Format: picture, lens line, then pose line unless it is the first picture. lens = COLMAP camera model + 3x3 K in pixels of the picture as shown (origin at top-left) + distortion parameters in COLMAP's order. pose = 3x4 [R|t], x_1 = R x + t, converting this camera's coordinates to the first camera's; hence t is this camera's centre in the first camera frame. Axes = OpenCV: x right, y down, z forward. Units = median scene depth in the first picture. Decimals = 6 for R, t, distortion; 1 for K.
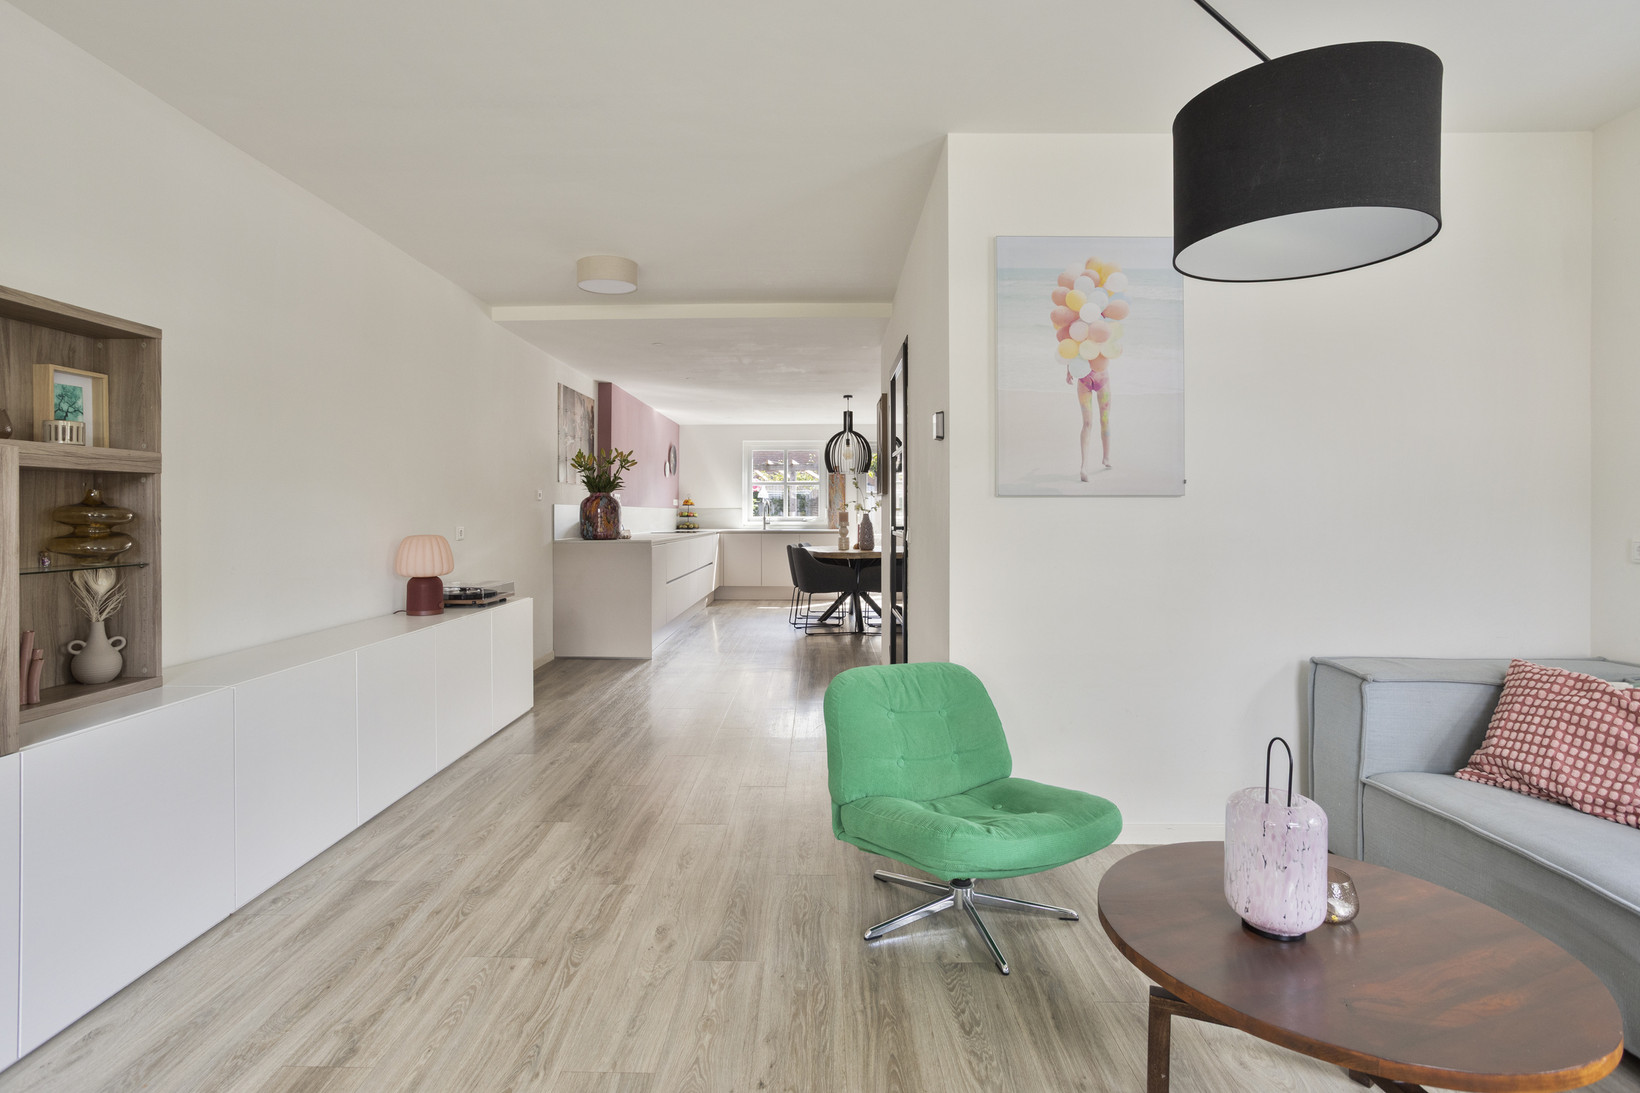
lens RADIAL K [[814.4, 0, 797.5], [0, 814.4, 495.8], [0, 0, 1]] dist [-0.022652, 0.001036]
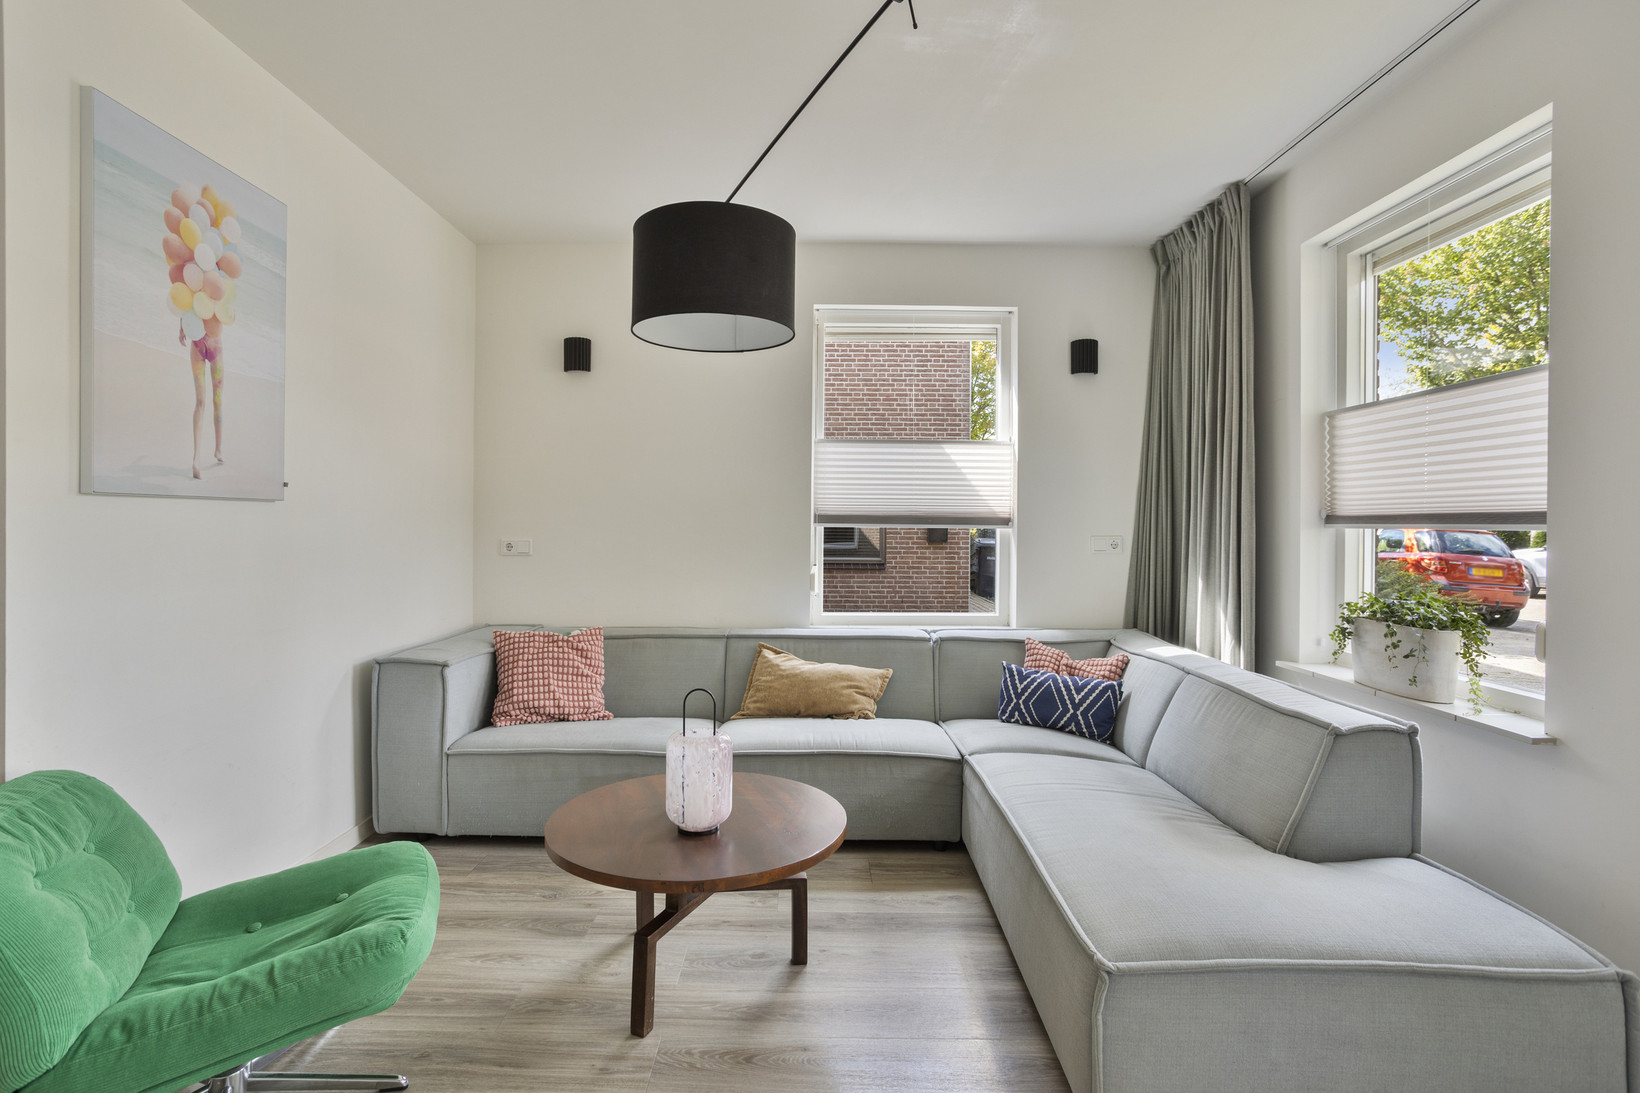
lens RADIAL K [[805.3, 0, 814.0], [0, 805.3, 522.5], [0, 0, 1]] dist [-0.064192, 0.034707]
pose [[-0.024604, -0.001637, 0.999696, -0.388646], [-0.021688, 0.999764, 0.001103, 0.010046], [-0.999462, -0.021654, -0.024634, 0.443705]]
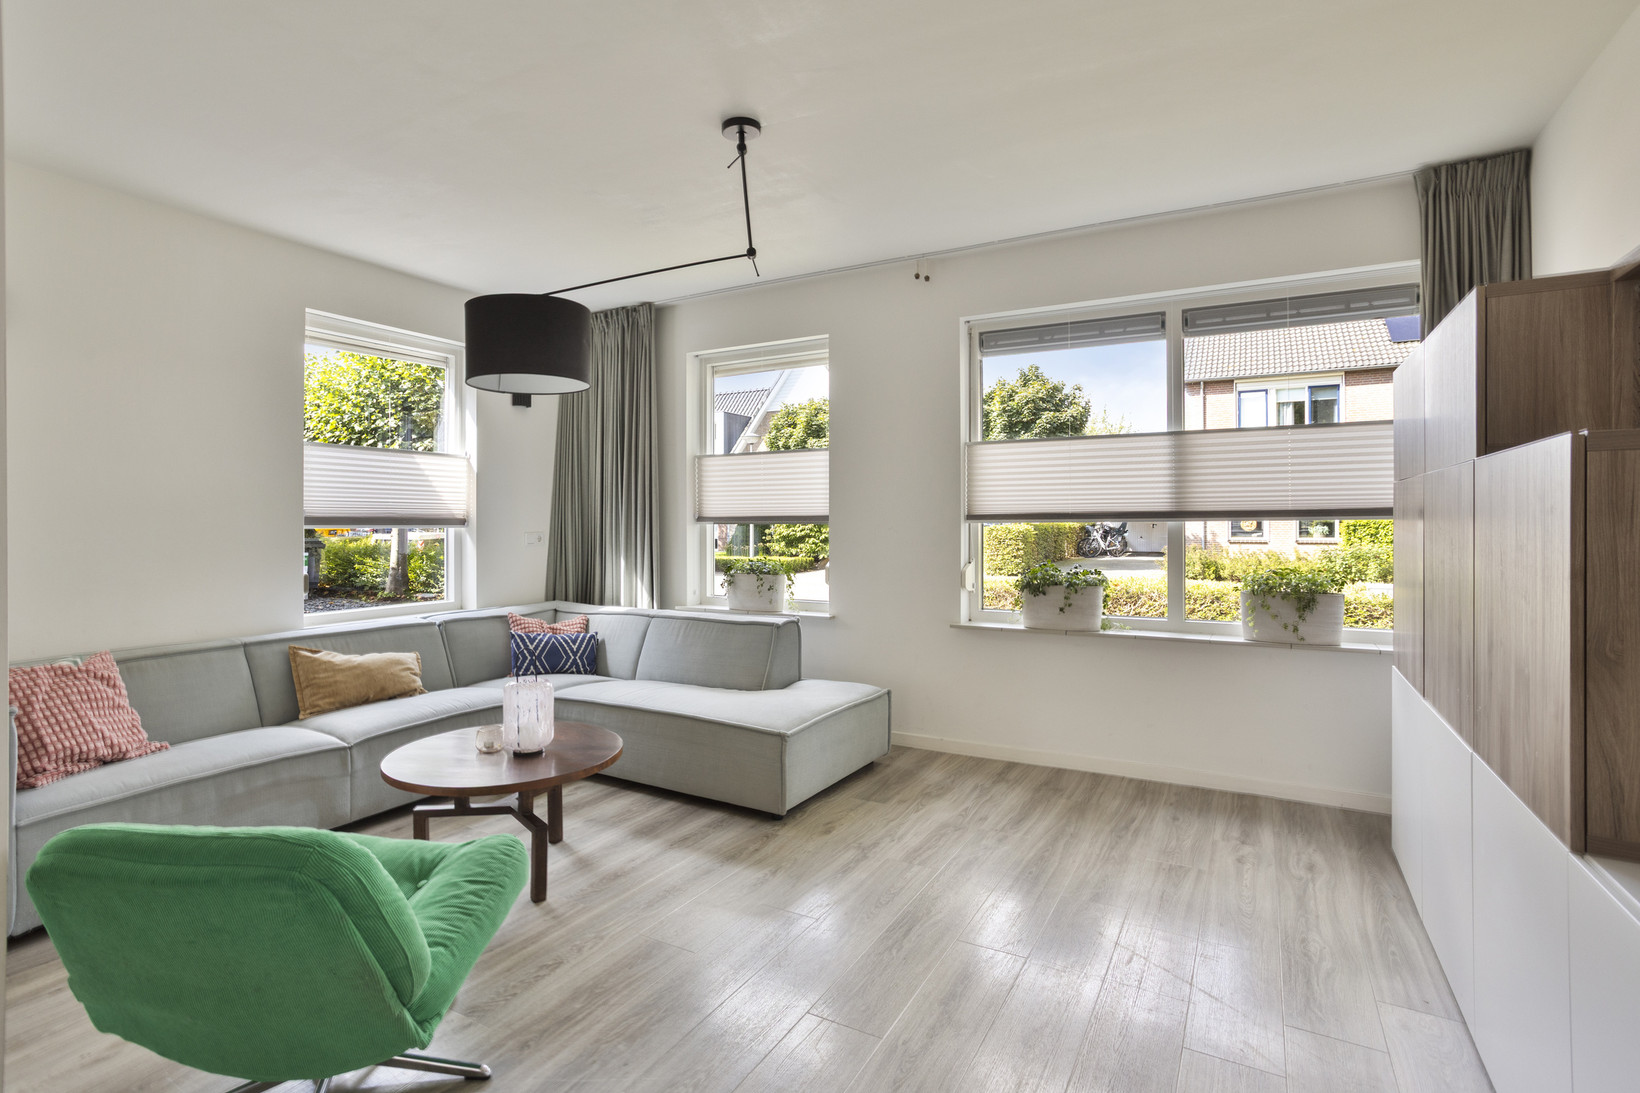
lens RADIAL K [[805.3, 0, 814.0], [0, 805.3, 522.5], [0, 0, 1]] dist [-0.064192, 0.034707]
pose [[-0.886470, 0.001328, 0.462784, -0.420694], [-0.005286, 0.999902, -0.012993, 0.021722], [-0.462756, -0.013964, -0.886376, 1.197054]]
